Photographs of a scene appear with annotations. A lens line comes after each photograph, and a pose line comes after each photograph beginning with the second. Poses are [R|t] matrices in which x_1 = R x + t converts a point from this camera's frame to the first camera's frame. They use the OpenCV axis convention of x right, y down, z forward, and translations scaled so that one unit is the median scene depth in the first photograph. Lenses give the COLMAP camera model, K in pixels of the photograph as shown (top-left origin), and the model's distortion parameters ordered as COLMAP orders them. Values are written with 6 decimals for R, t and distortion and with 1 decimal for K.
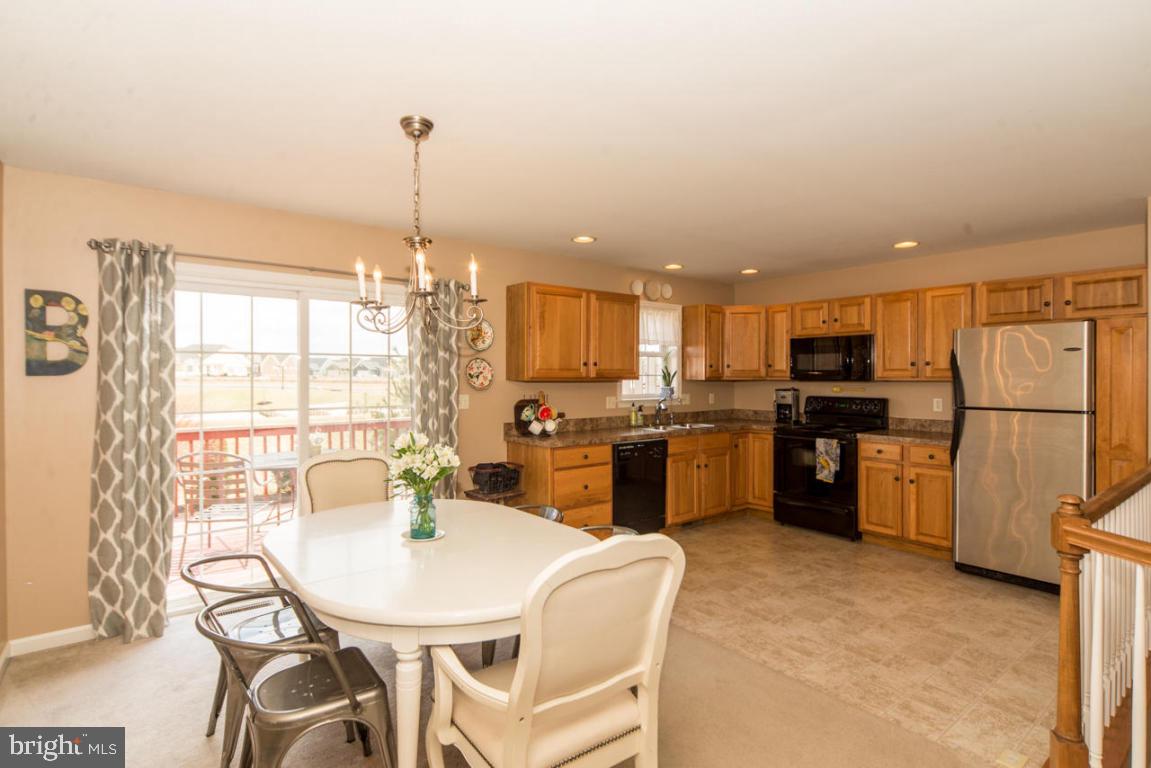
lens RADIAL K [[574.1, 0, 570.9], [0, 574.1, 376.3], [0, 0, 1]] dist [0.007456, 0.000107]
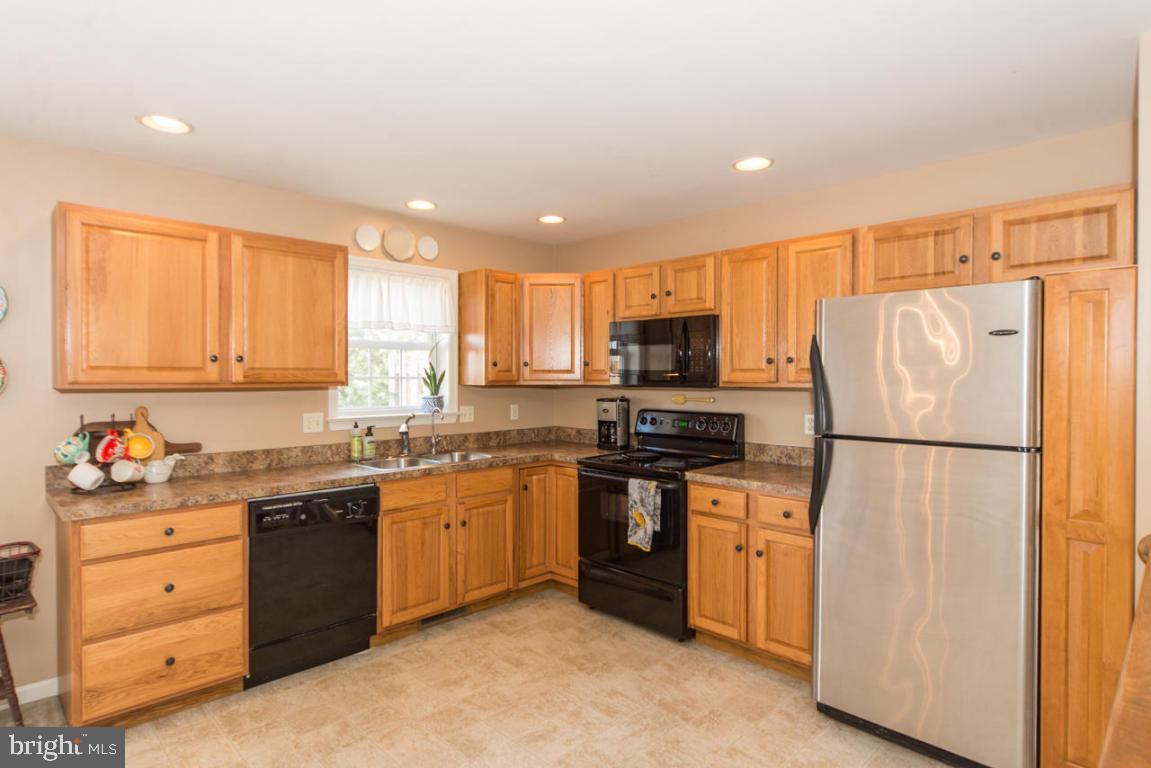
lens RADIAL K [[619.9, 0, 565.1], [0, 619.9, 381.3], [0, 0, 1]] dist [0.000813, 0.002014]
pose [[0.994463, -0.000575, 0.105082, 0.294780], [-0.000229, 0.999971, 0.007632, -0.003882], [-0.105083, -0.007614, 0.994434, 0.343354]]
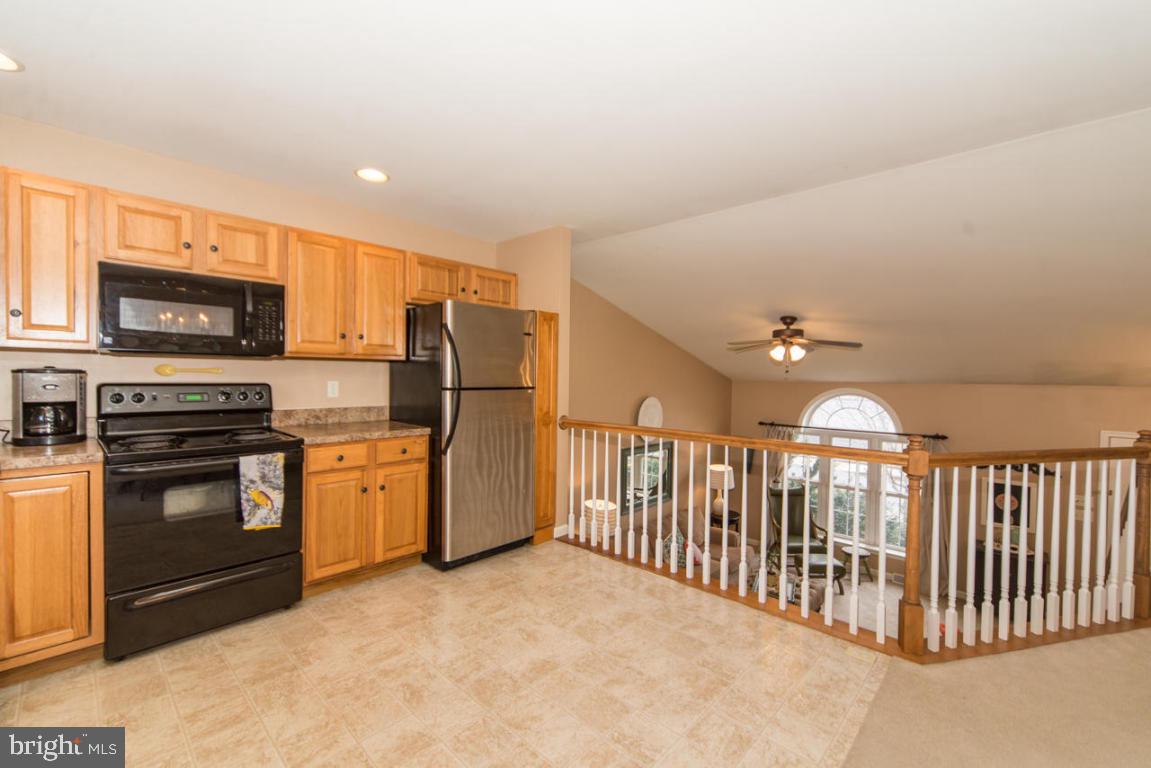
lens RADIAL K [[479.1, 0, 580.6], [0, 479.1, 383.3], [0, 0, 1]] dist [0.013319, -0.001099]
pose [[-0.146049, -0.022040, 0.989032, -0.077648], [-0.014510, 0.999692, 0.020135, 0.023401], [-0.989171, -0.011410, -0.146324, 0.768463]]
